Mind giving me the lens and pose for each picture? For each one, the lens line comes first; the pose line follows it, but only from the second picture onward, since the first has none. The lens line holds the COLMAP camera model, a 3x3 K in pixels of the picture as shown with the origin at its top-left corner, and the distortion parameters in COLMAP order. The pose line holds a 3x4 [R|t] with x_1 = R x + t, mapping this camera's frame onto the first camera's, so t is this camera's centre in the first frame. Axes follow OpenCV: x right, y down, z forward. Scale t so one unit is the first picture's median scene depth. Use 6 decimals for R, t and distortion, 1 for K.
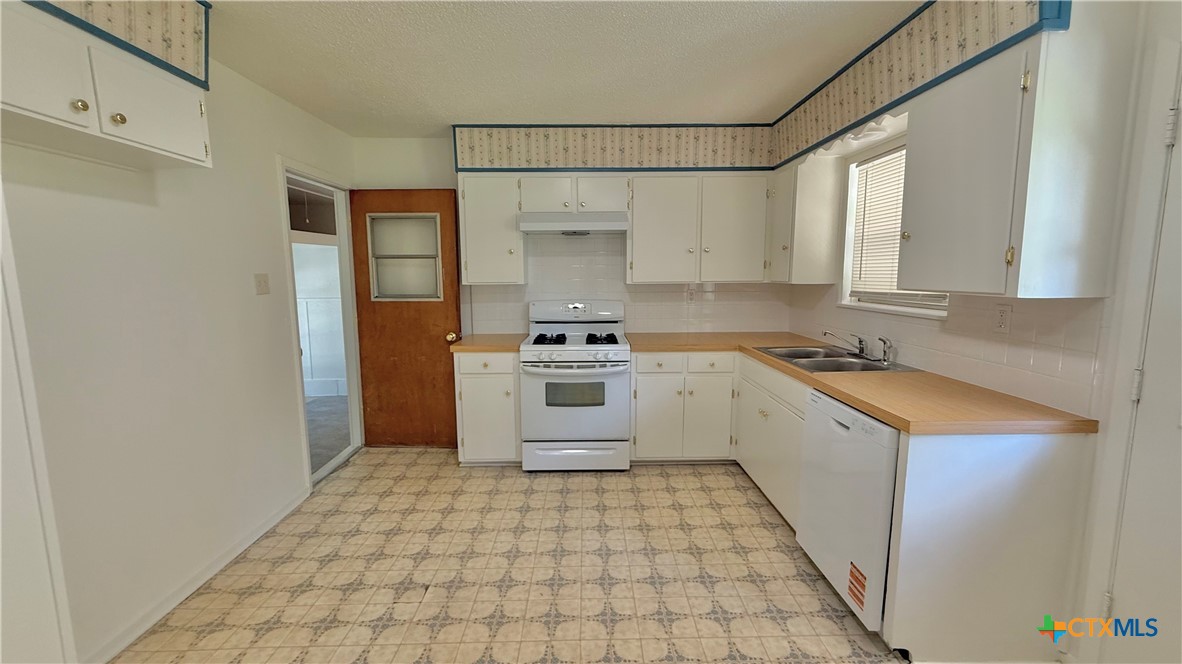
lens RADIAL K [[465.7, 0, 591.5], [0, 465.7, 334.8], [0, 0, 1]] dist [-0.018418, 0.000106]
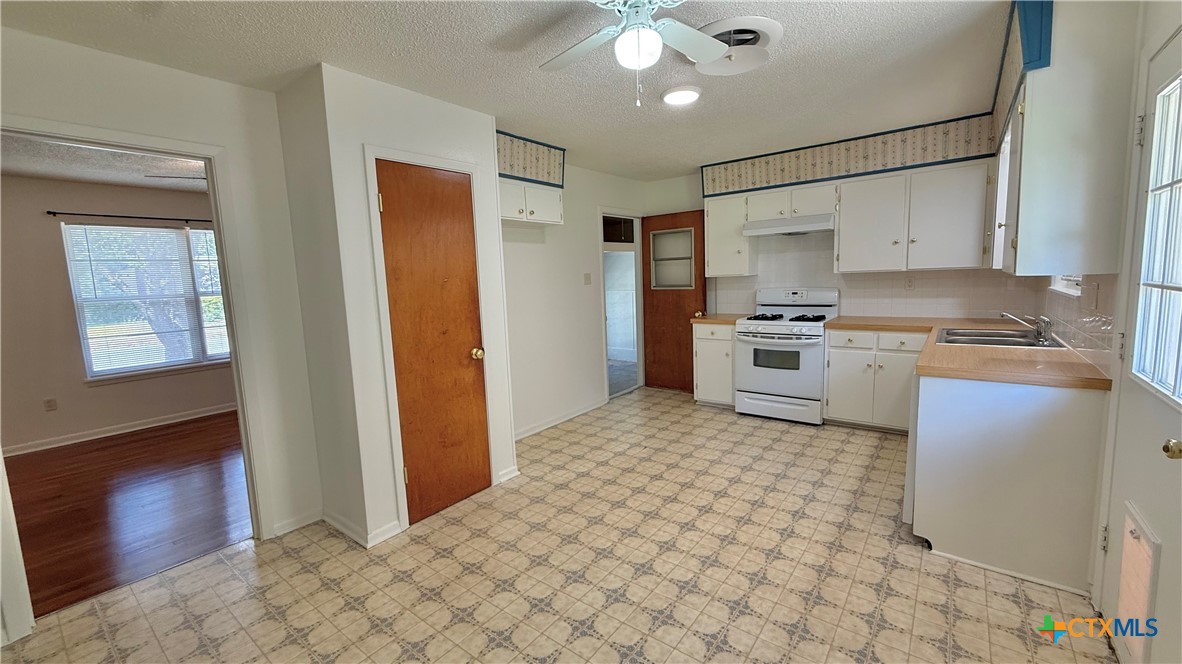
lens RADIAL K [[474.2, 0, 591.0], [0, 474.2, 332.0], [0, 0, 1]] dist [0.000699, 0.000403]
pose [[0.777602, 0.050064, -0.626760, 0.379504], [-0.047659, 0.998650, 0.020640, 0.047780], [0.626948, 0.013821, 0.778939, -0.353494]]
